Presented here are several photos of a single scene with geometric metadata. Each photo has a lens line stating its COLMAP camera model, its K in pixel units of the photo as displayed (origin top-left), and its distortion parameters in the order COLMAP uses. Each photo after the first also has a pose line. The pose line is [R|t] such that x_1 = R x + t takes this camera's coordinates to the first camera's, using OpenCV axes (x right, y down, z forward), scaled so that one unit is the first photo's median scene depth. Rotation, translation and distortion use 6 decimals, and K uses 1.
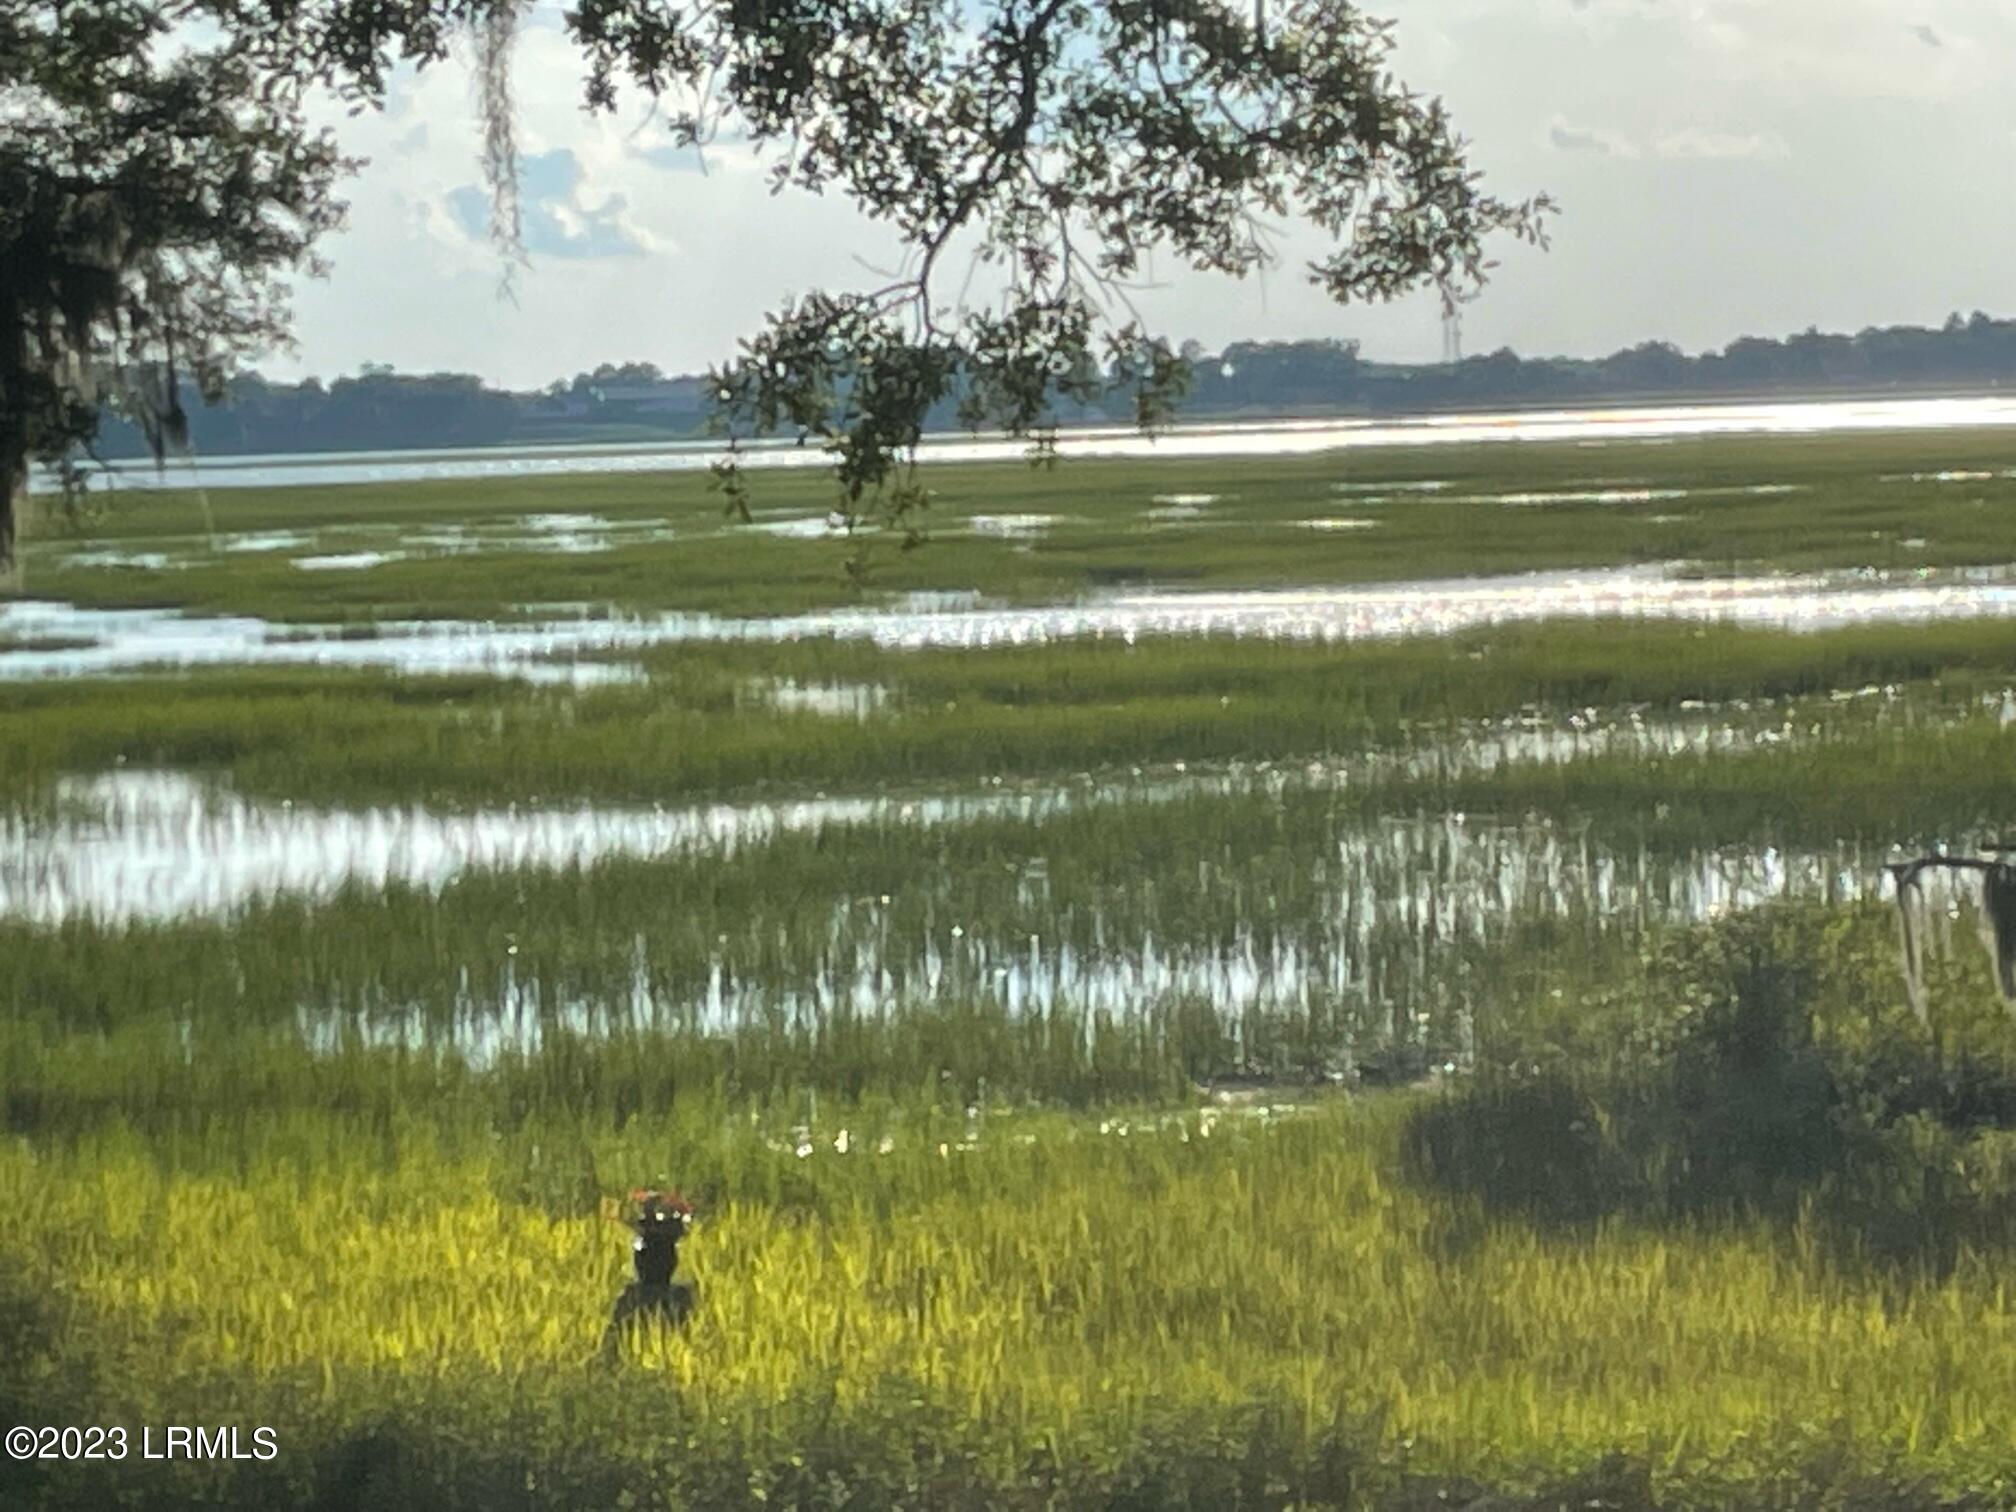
lens RADIAL K [[6652.6, 0, 1008.0], [0, 6652.6, 756.0], [0, 0, 1]] dist [-0.076991, 1.051366]
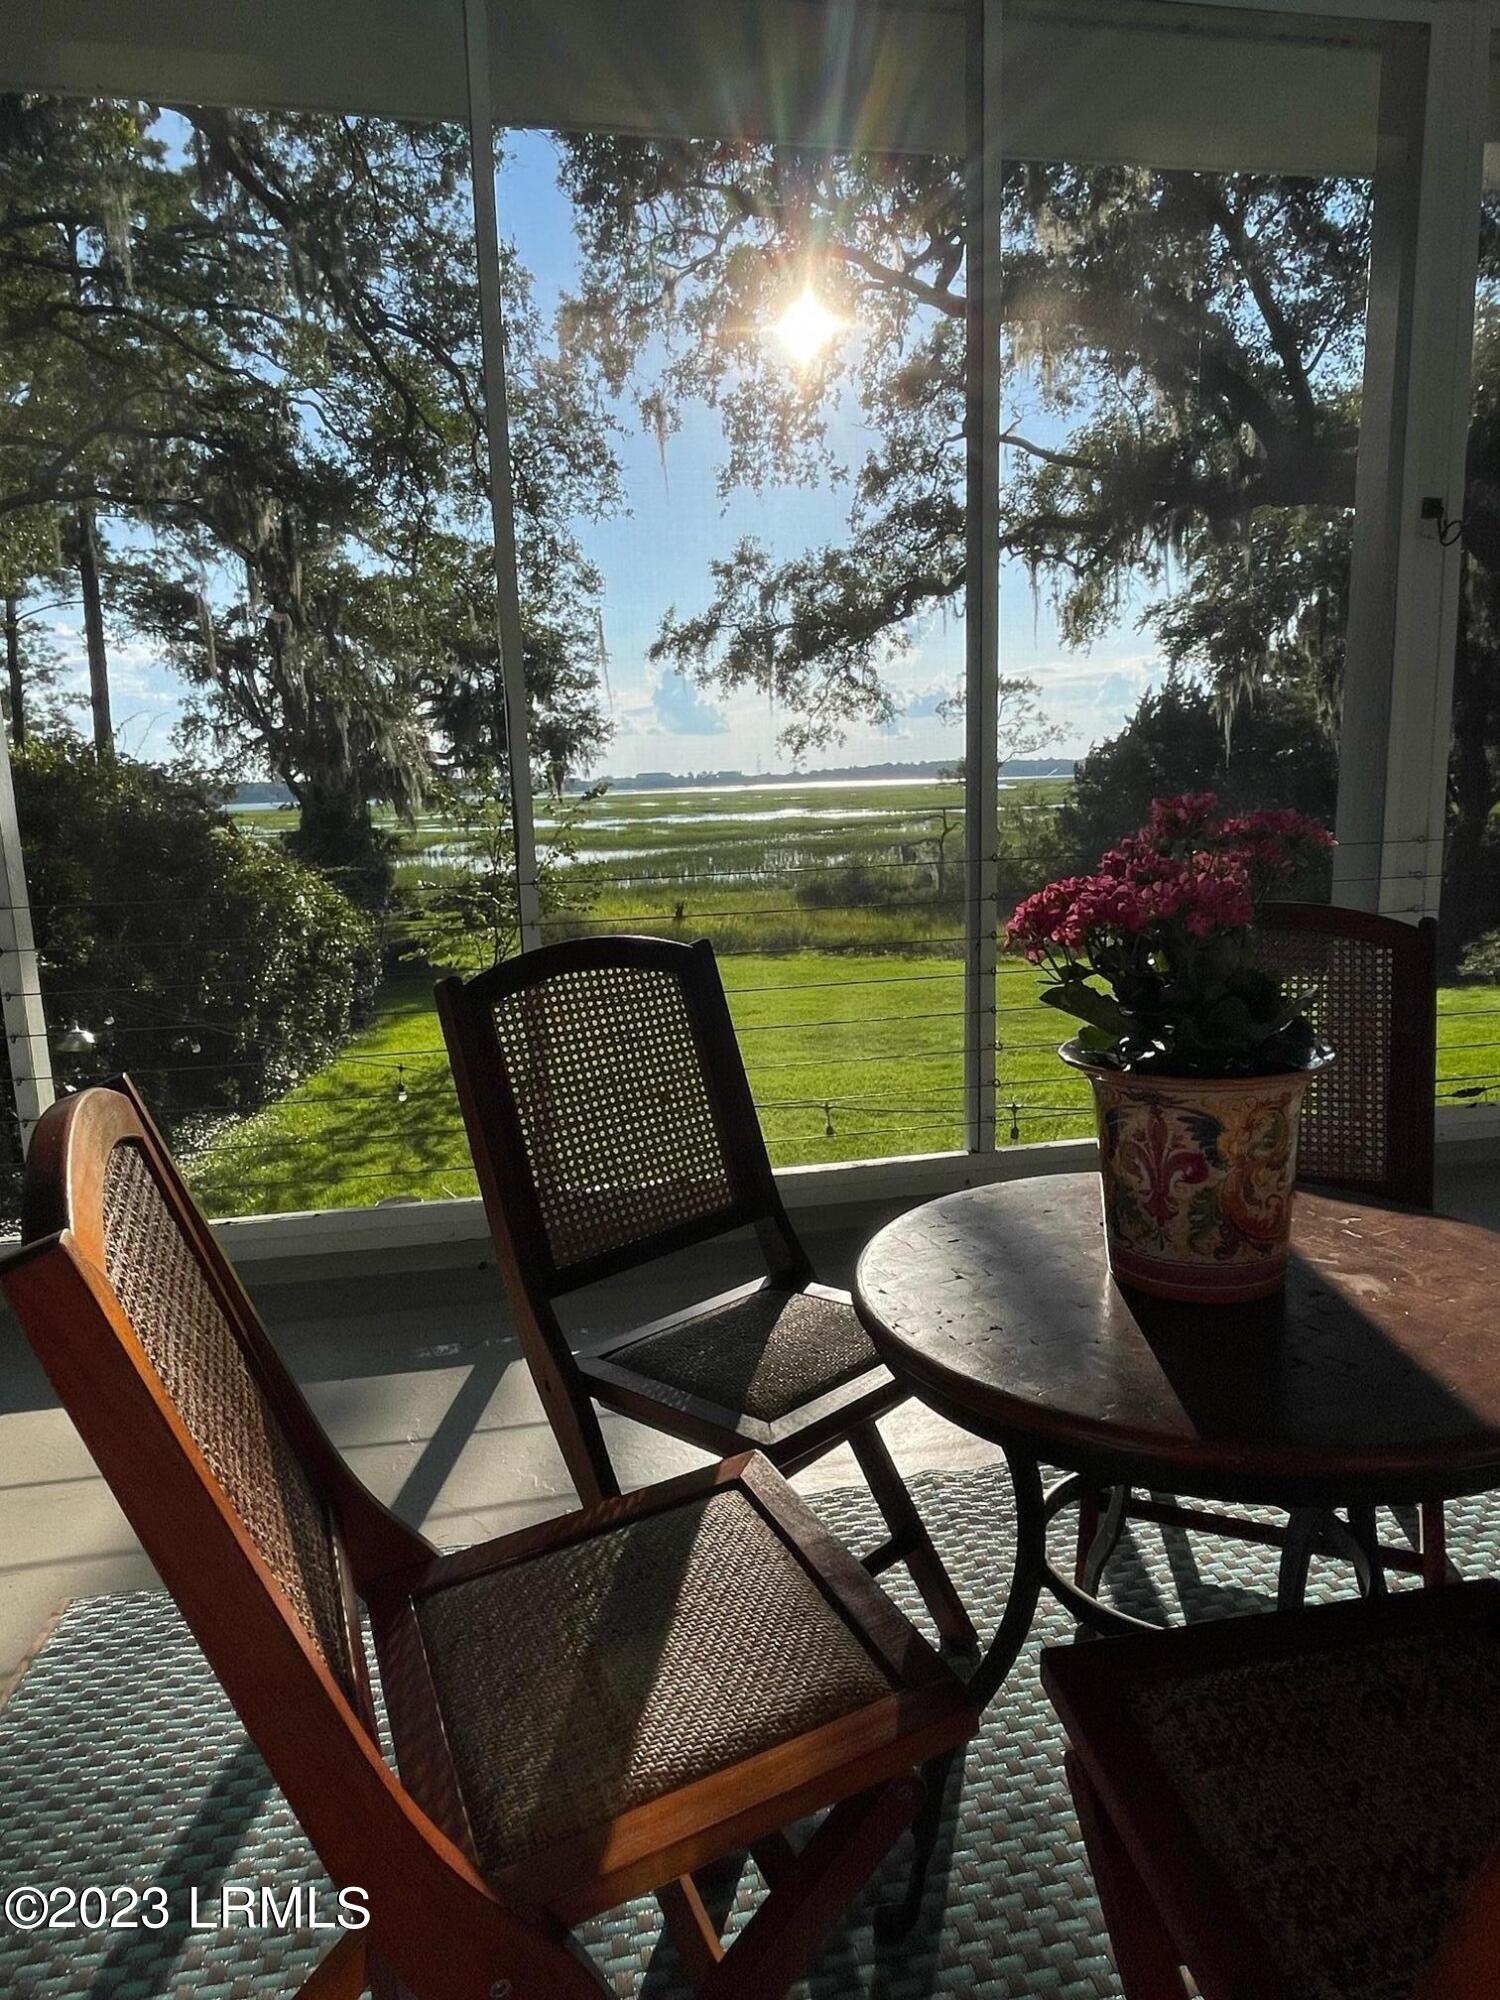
lens RADIAL K [[1194.2, 0, 750.0], [0, 1194.2, 1000.0], [0, 0, 1]] dist [-0.002311, -0.000157]
pose [[0.998437, -0.013699, 0.054182, -0.089587], [0.006667, 0.991765, 0.127900, 0.031435], [-0.055488, -0.127339, 0.990306, -0.119718]]
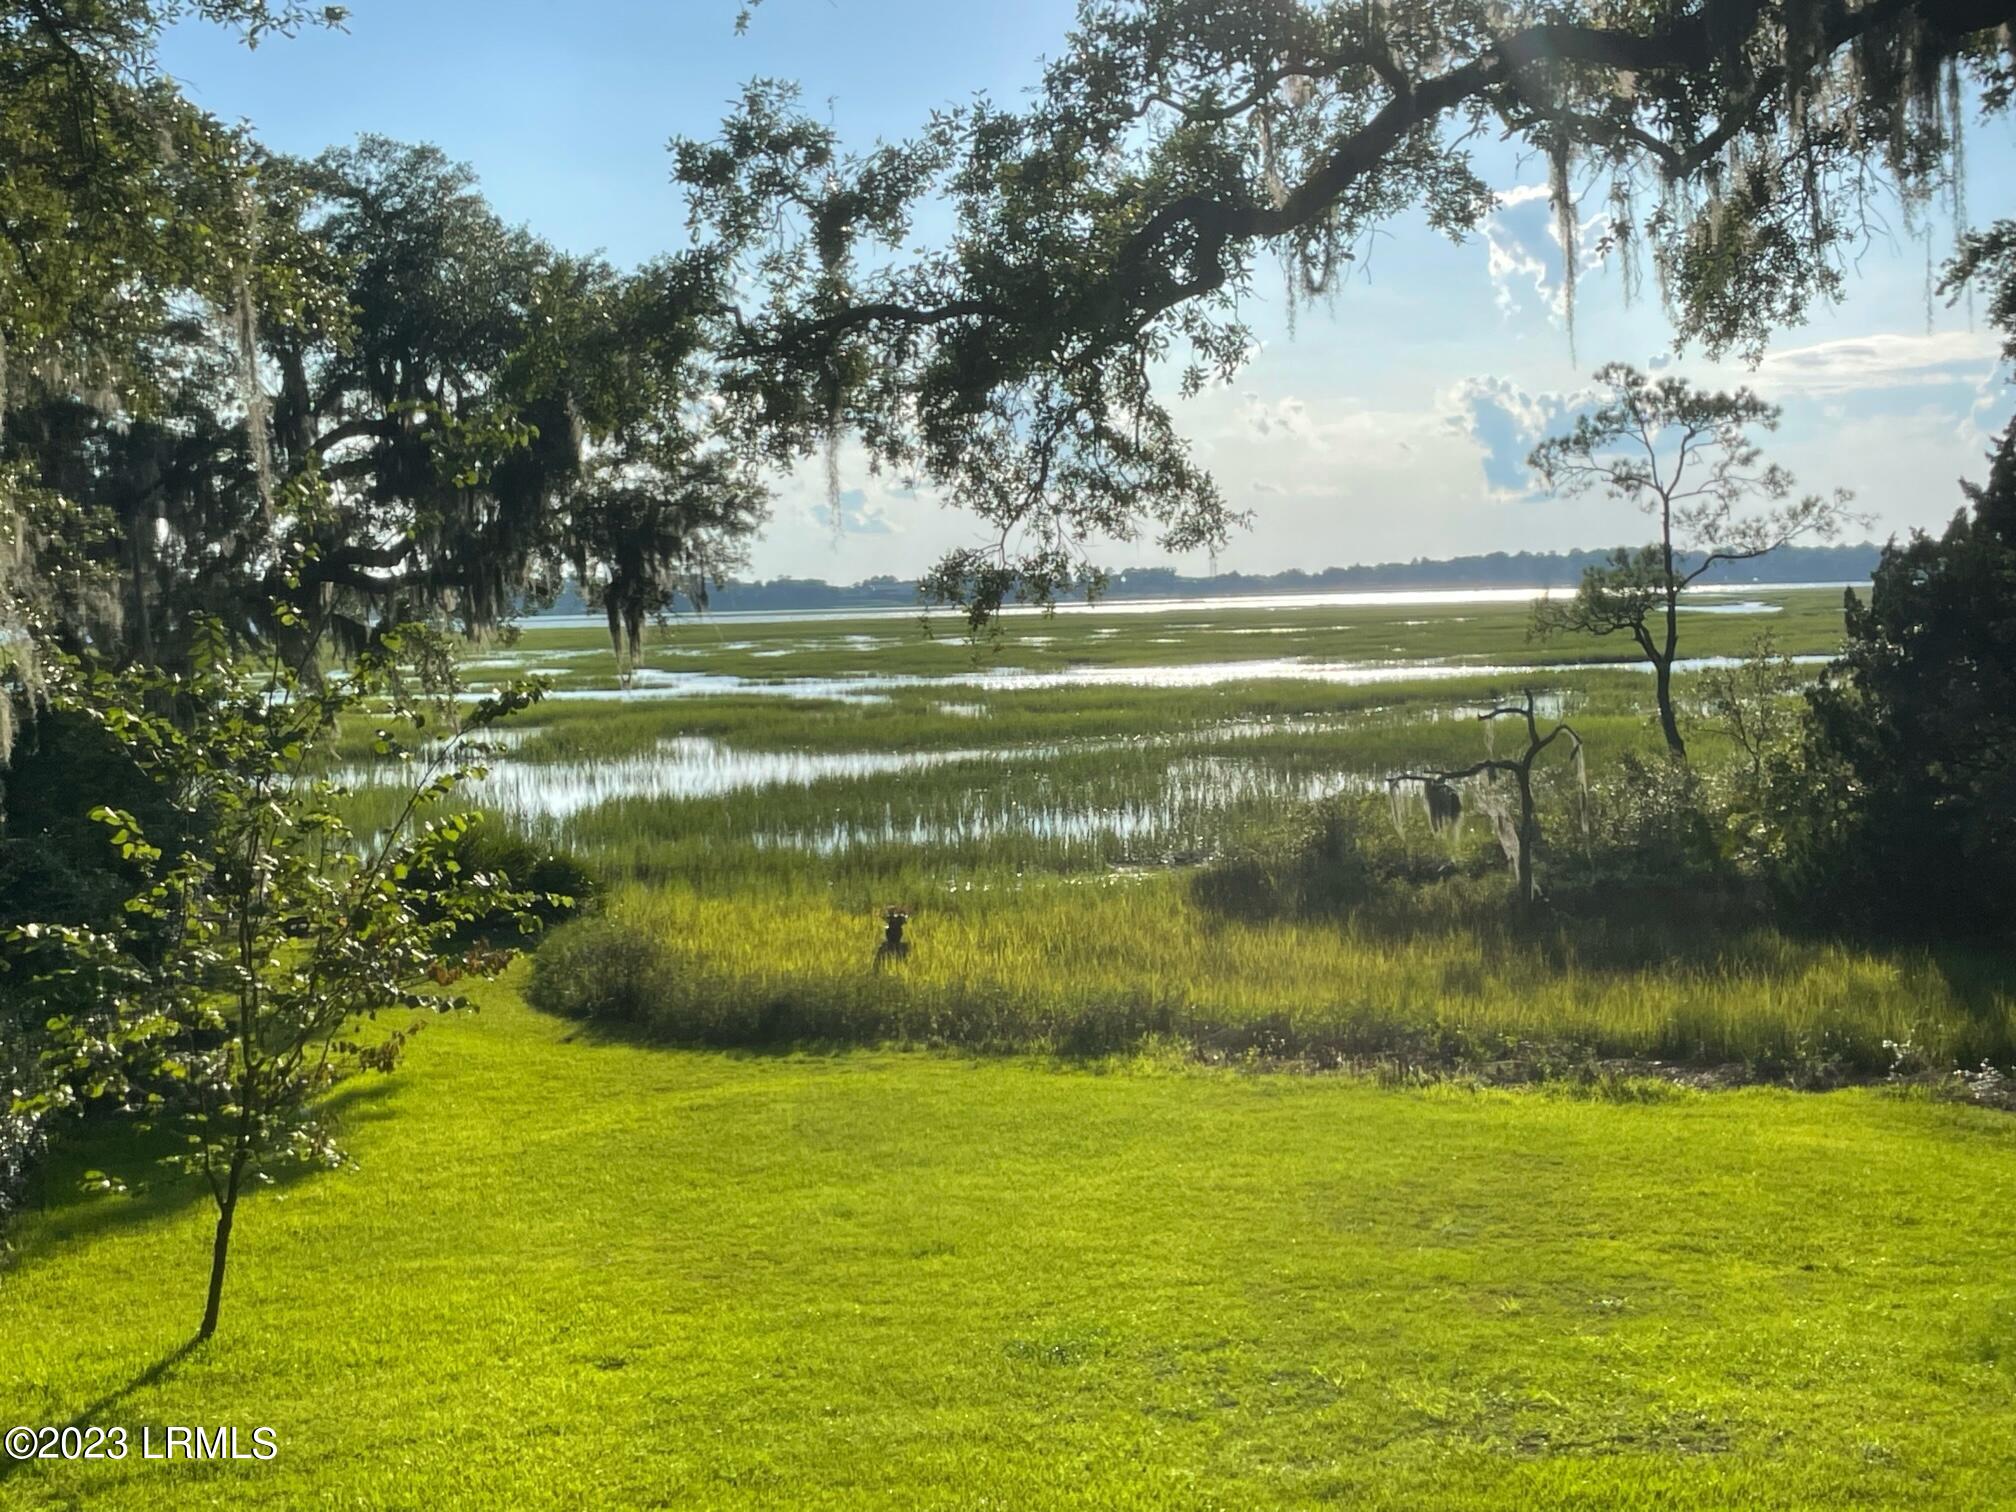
lens RADIAL K [[2643.2, 0, 1008.0], [0, 2643.2, 756.0], [0, 0, 1]] dist [0.026809, 0.009799]
pose [[0.999931, 0.005696, -0.010288, 0.000171], [-0.005605, 0.999945, 0.008872, -0.000207], [0.010338, -0.008813, 0.999908, 0.003458]]
